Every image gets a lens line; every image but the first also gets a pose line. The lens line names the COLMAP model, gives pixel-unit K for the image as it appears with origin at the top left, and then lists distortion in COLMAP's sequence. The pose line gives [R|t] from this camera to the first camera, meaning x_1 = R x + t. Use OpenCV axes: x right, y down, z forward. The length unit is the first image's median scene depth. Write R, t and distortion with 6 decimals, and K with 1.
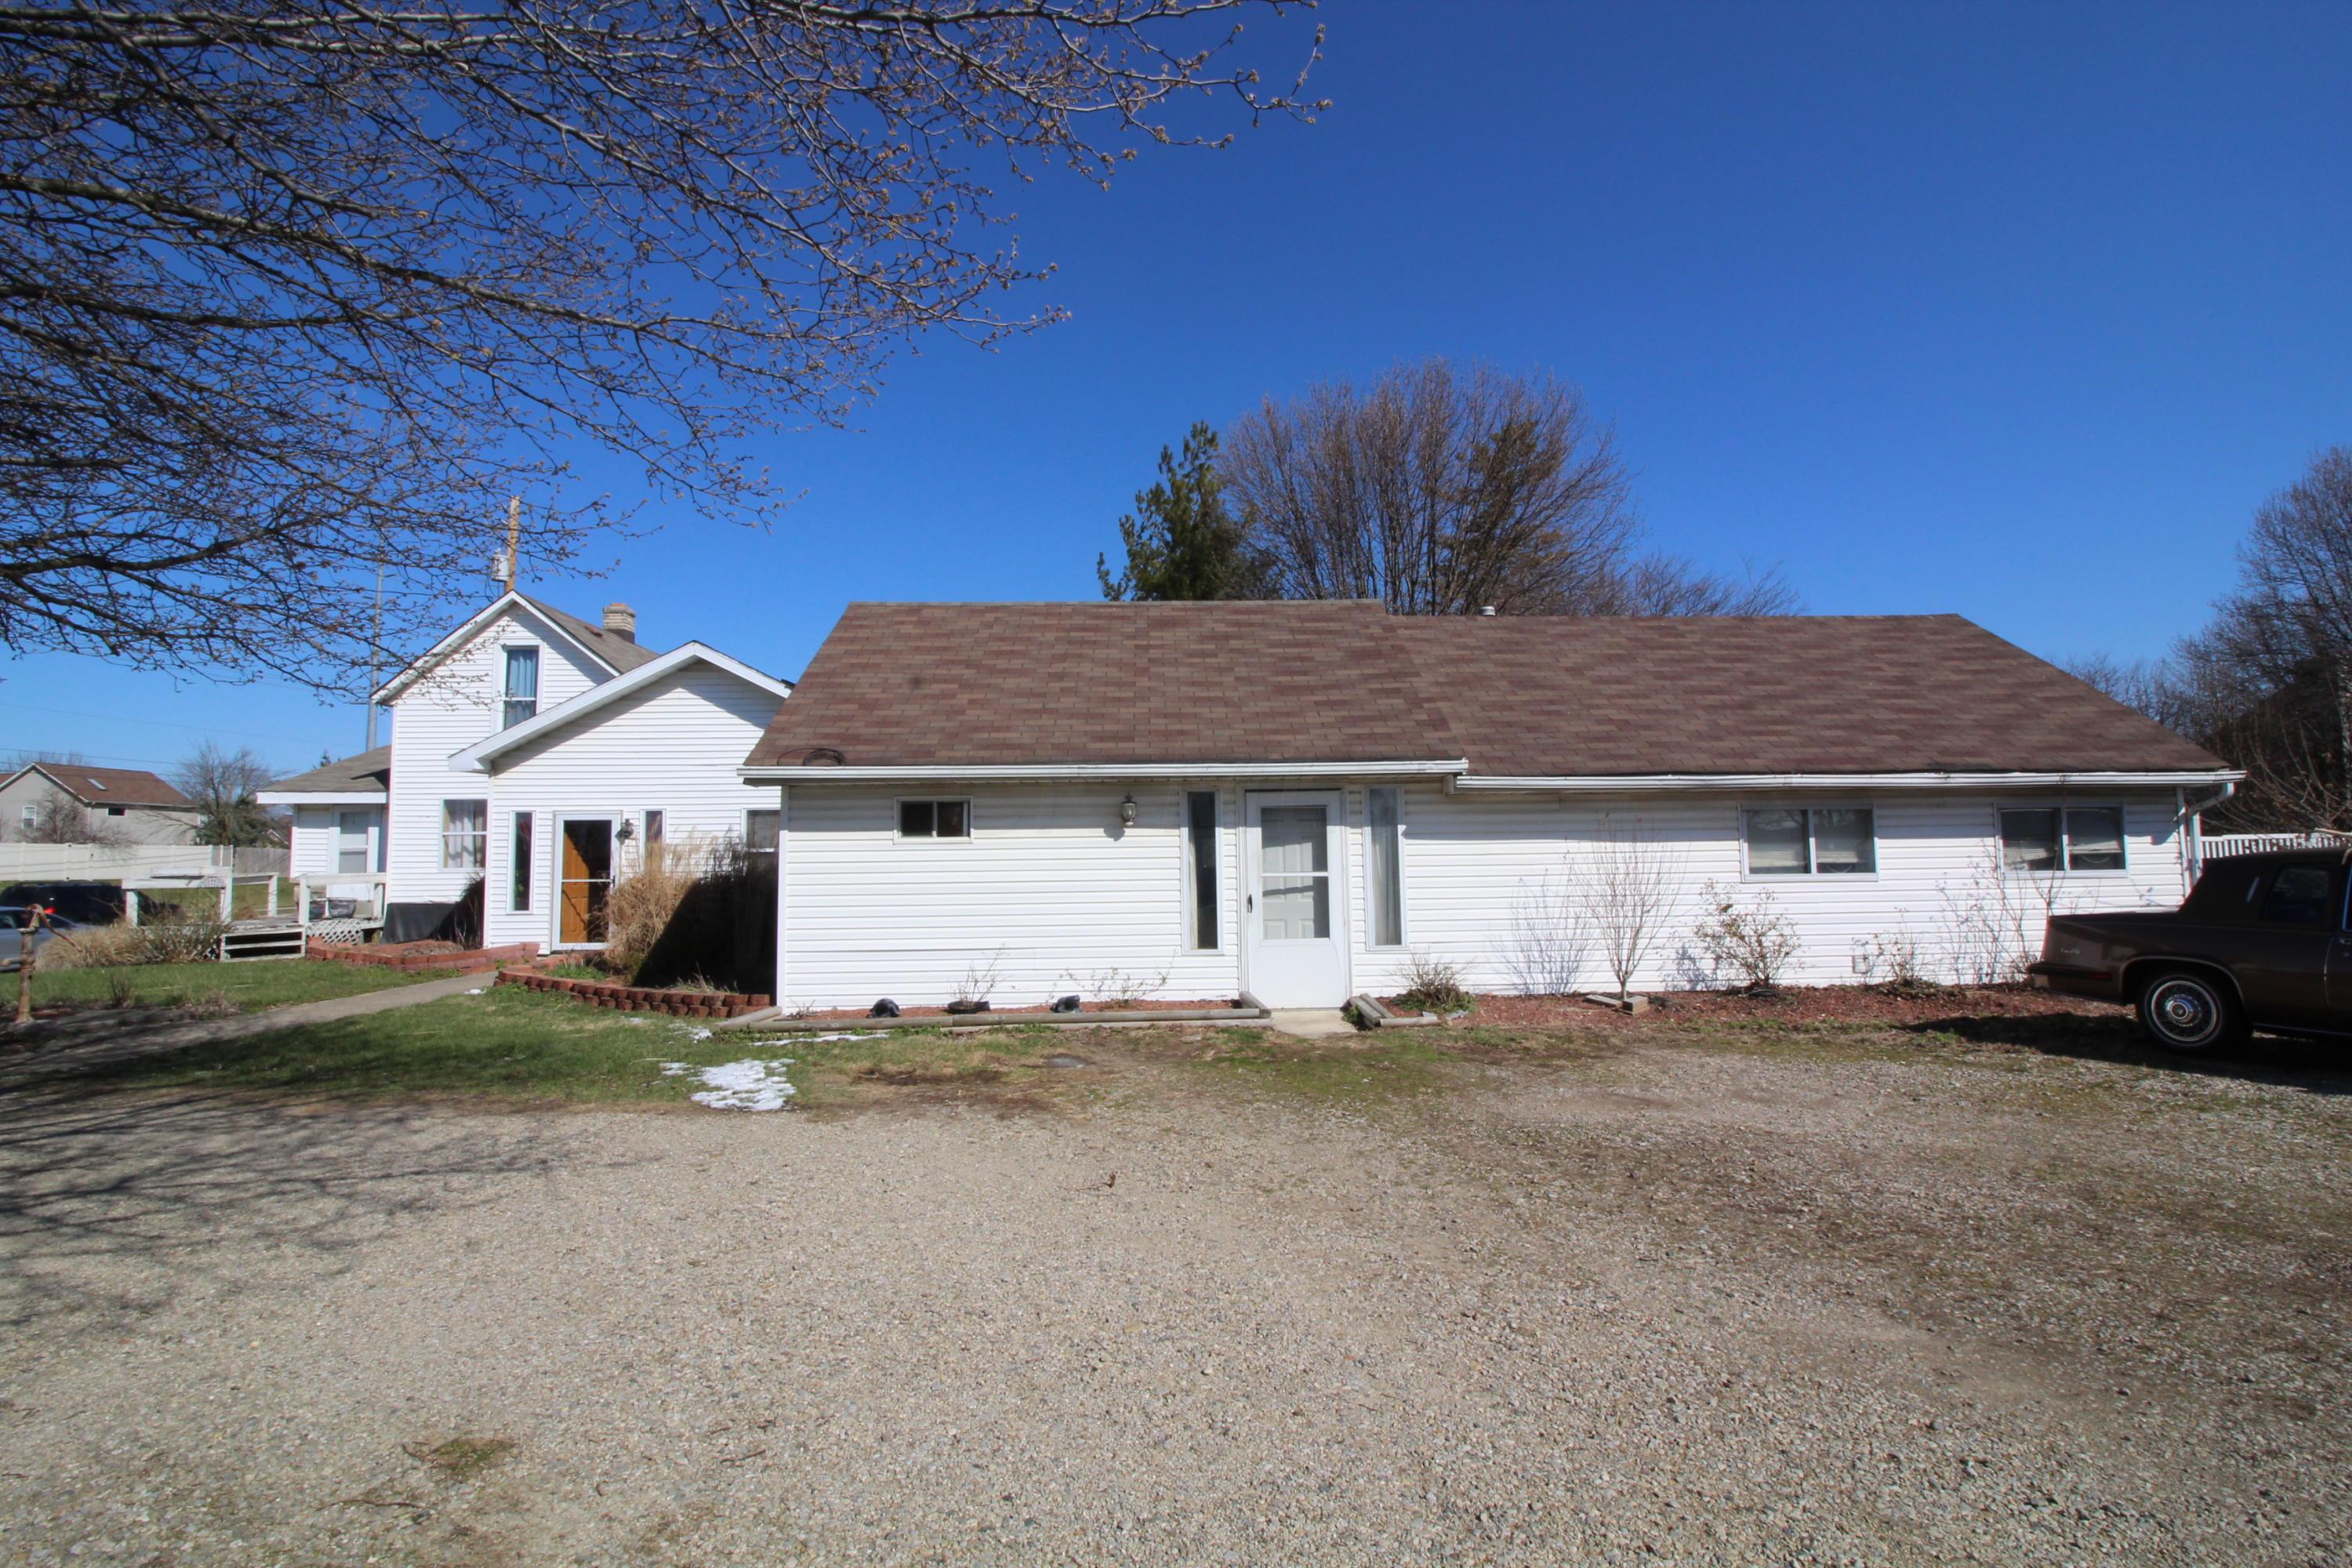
lens RADIAL K [[1079.3, 0, 1173.3], [0, 1079.3, 782.5], [0, 0, 1]] dist [-0.007127, -0.009774]
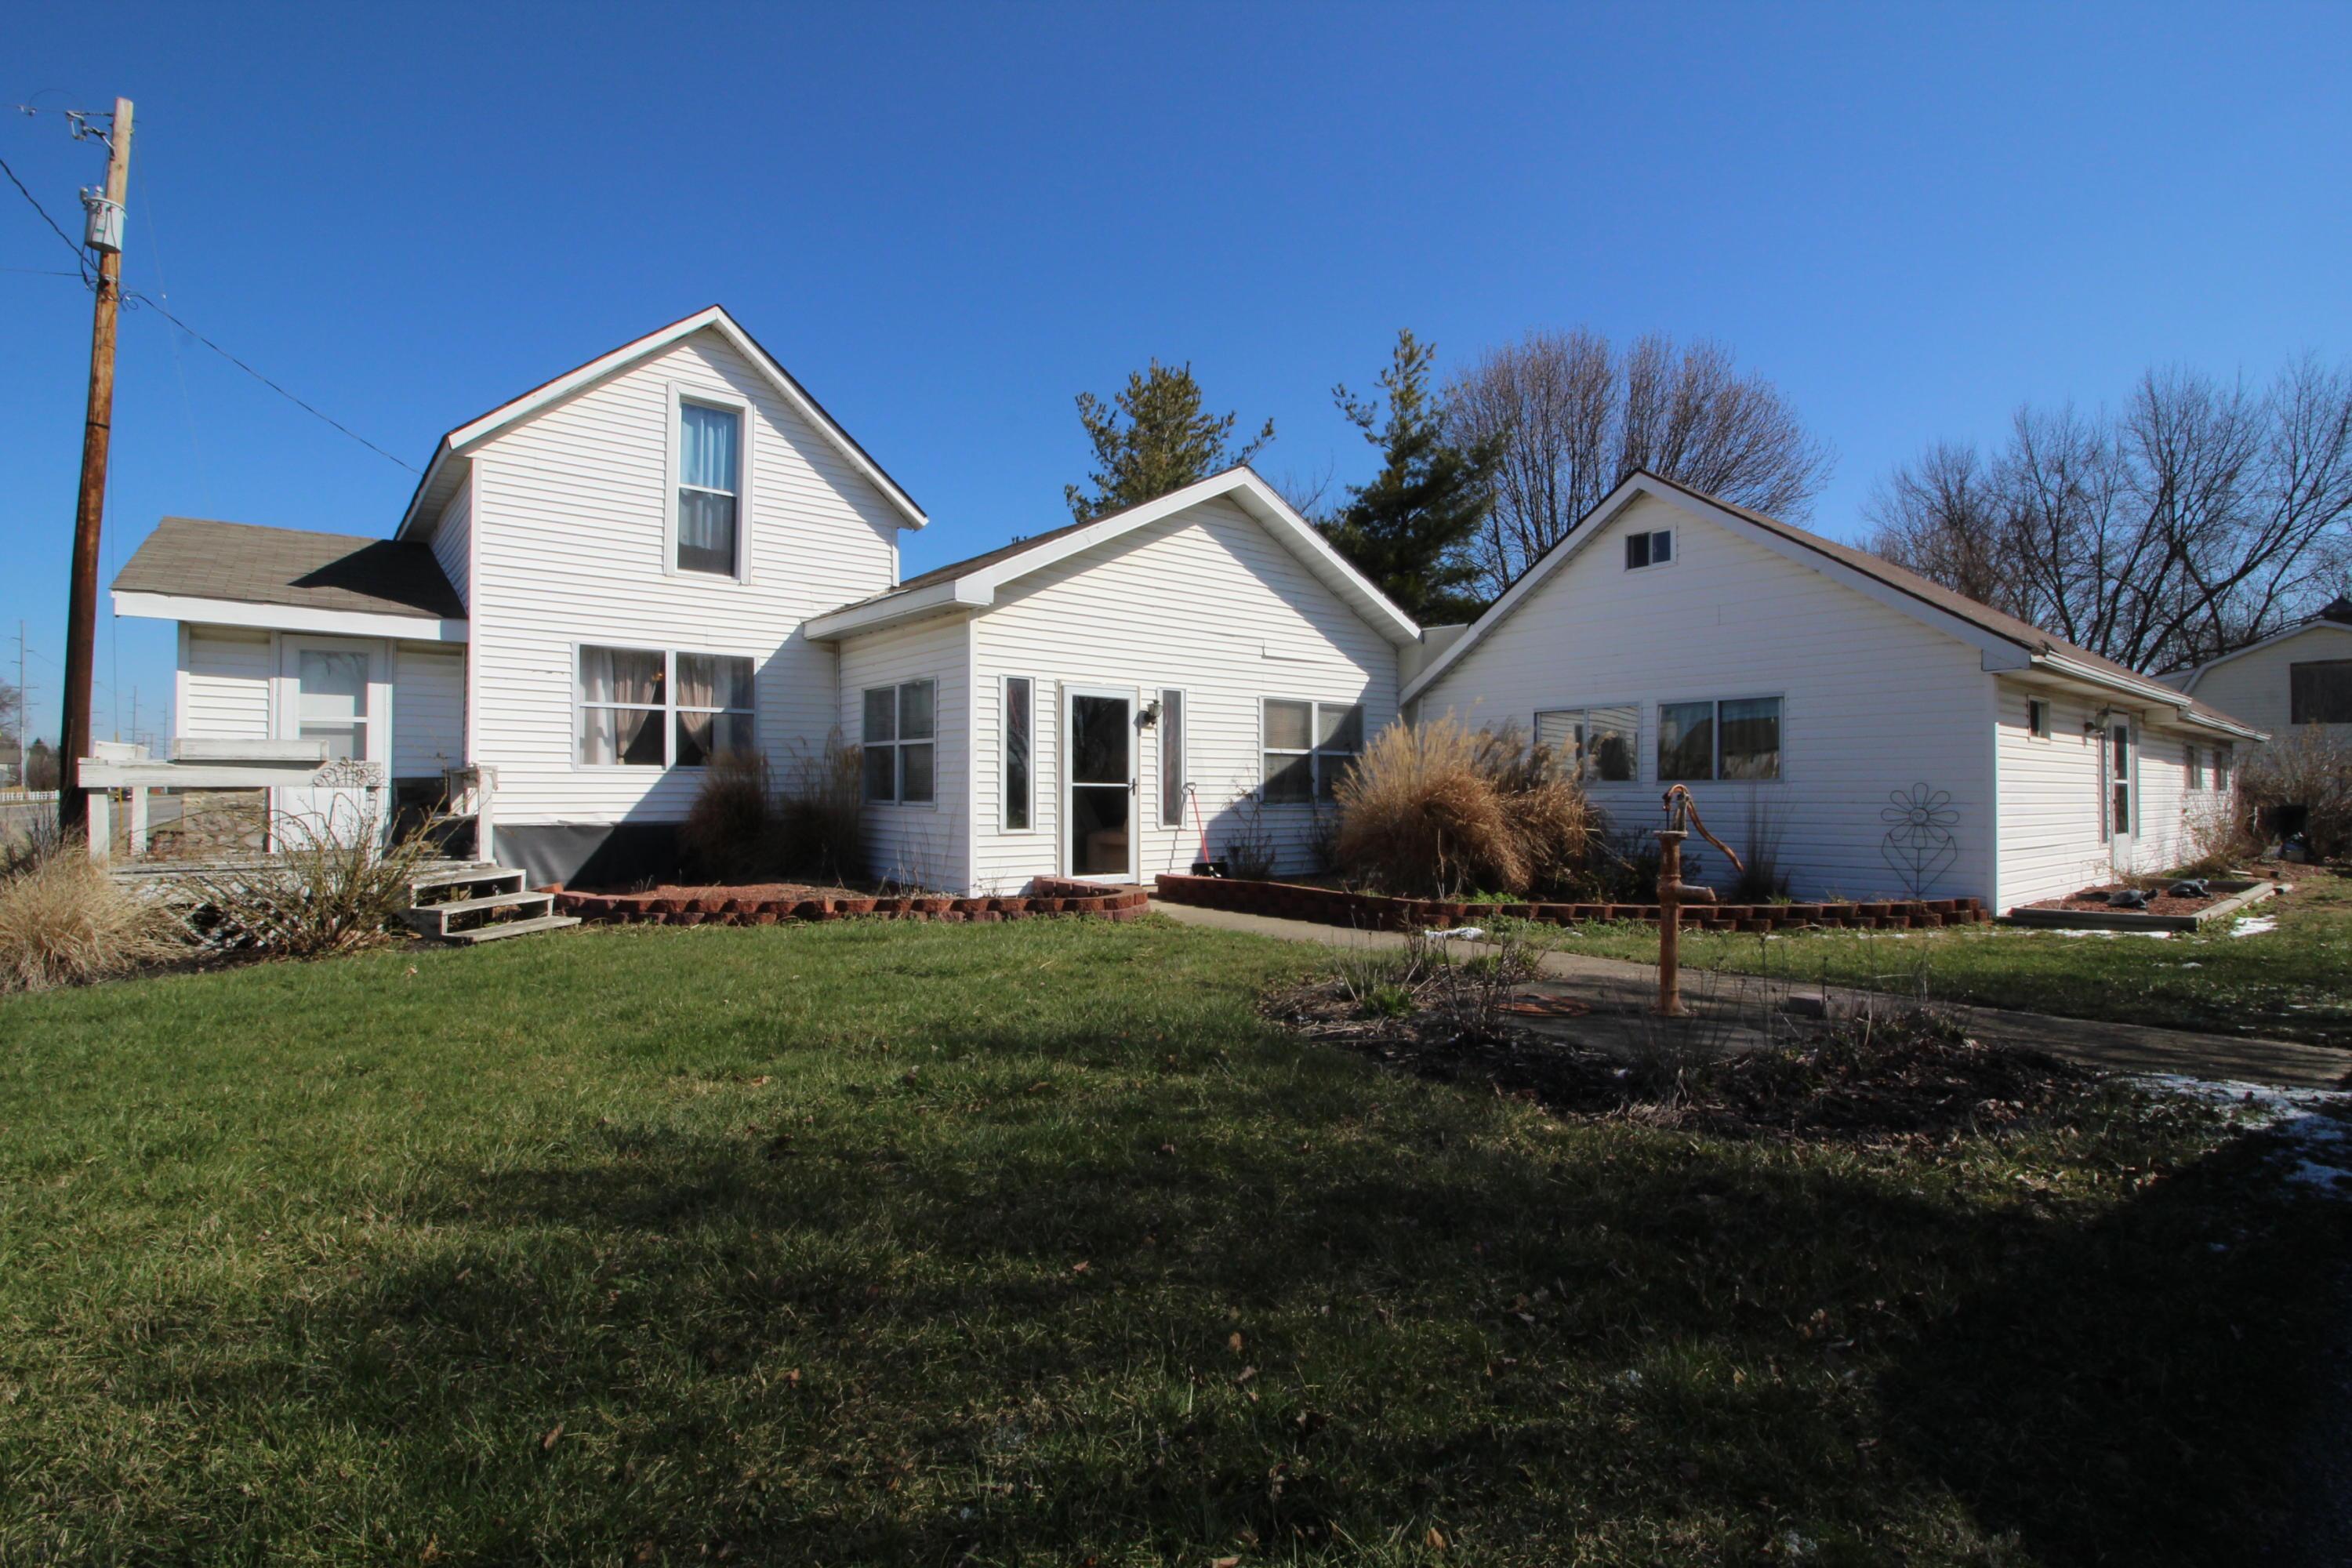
lens RADIAL K [[1079.3, 0, 1173.4], [0, 1079.3, 780.6], [0, 0, 1]] dist [-0.007127, -0.009774]
pose [[0.789043, 0.018701, 0.614053, -0.777280], [-0.052026, 0.997980, 0.036458, 0.050785], [-0.612131, -0.060714, 0.788422, 0.351863]]
